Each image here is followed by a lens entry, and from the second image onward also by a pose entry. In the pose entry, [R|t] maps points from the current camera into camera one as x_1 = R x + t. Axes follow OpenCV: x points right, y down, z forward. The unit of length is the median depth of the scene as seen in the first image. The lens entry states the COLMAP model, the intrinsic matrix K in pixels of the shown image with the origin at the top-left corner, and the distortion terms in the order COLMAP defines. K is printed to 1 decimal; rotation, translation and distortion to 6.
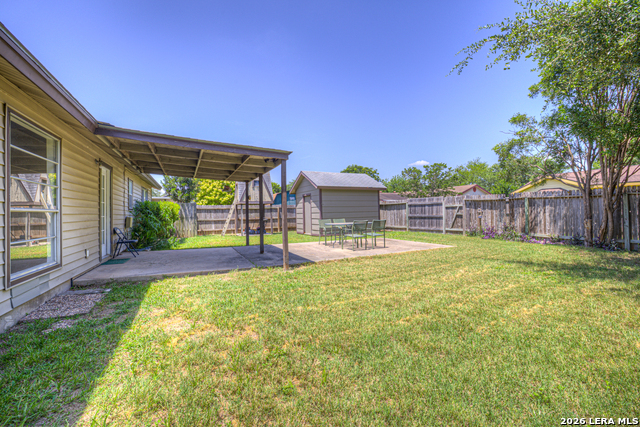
lens RADIAL K [[274.2, 0, 318.2], [0, 274.2, 211.4], [0, 0, 1]] dist [-0.026407, 0.002806]
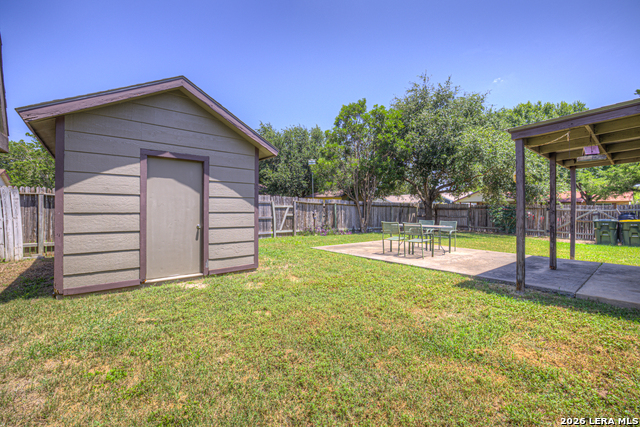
lens RADIAL K [[274.2, 0, 317.9], [0, 274.2, 212.7], [0, 0, 1]] dist [-0.026407, 0.002806]
pose [[-0.222688, 0.011631, 0.974820, -0.455214], [-0.001628, 0.999923, -0.012302, 0.011270], [-0.974888, -0.004327, -0.222652, 1.068304]]
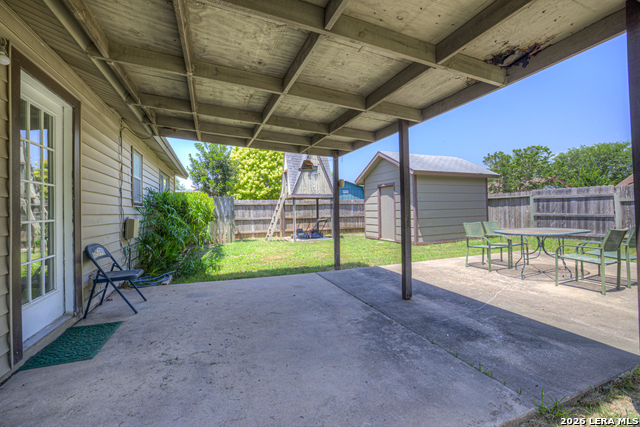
lens RADIAL K [[274.2, 0, 319.5], [0, 274.2, 211.6], [0, 0, 1]] dist [-0.026407, 0.002806]
pose [[0.997651, 0.002164, -0.068463, -0.194726], [-0.001290, 0.999917, 0.012818, -0.000068], [0.068485, -0.012699, 0.997571, 0.327053]]
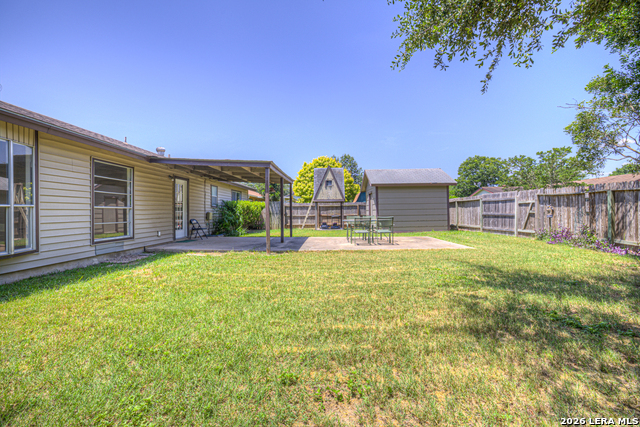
lens RADIAL K [[274.2, 0, 316.1], [0, 274.2, 210.9], [0, 0, 1]] dist [-0.026407, 0.002806]
pose [[0.888027, 0.005385, -0.459760, 0.300504], [-0.001508, 0.999960, 0.008800, -0.000384], [0.459789, -0.007121, 0.888000, -0.010682]]
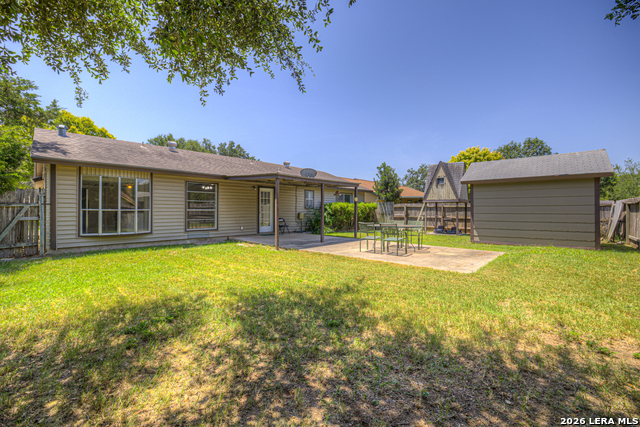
lens RADIAL K [[274.2, 0, 318.5], [0, 274.2, 210.2], [0, 0, 1]] dist [-0.026407, 0.002806]
pose [[0.376509, 0.018690, -0.926224, 0.638833], [-0.005271, 0.999824, 0.018033, -0.018599], [0.926398, -0.001908, 0.376541, 0.291772]]
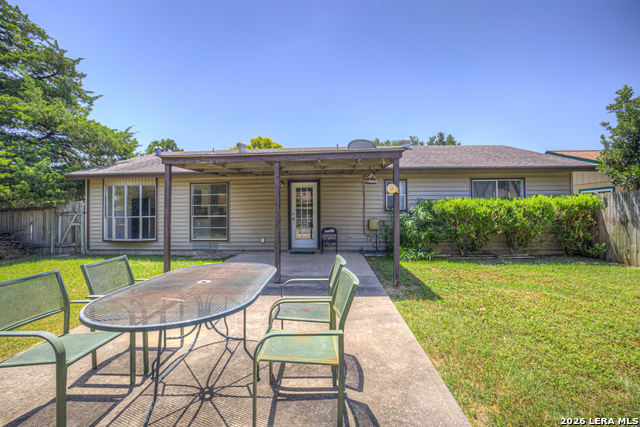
lens RADIAL K [[274.2, 0, 319.9], [0, 274.2, 211.0], [0, 0, 1]] dist [-0.026407, 0.002806]
pose [[-0.471160, 0.013691, -0.881942, 0.195972], [0.021062, 0.999769, 0.004269, -0.012126], [0.881796, -0.016564, -0.471340, 0.859888]]
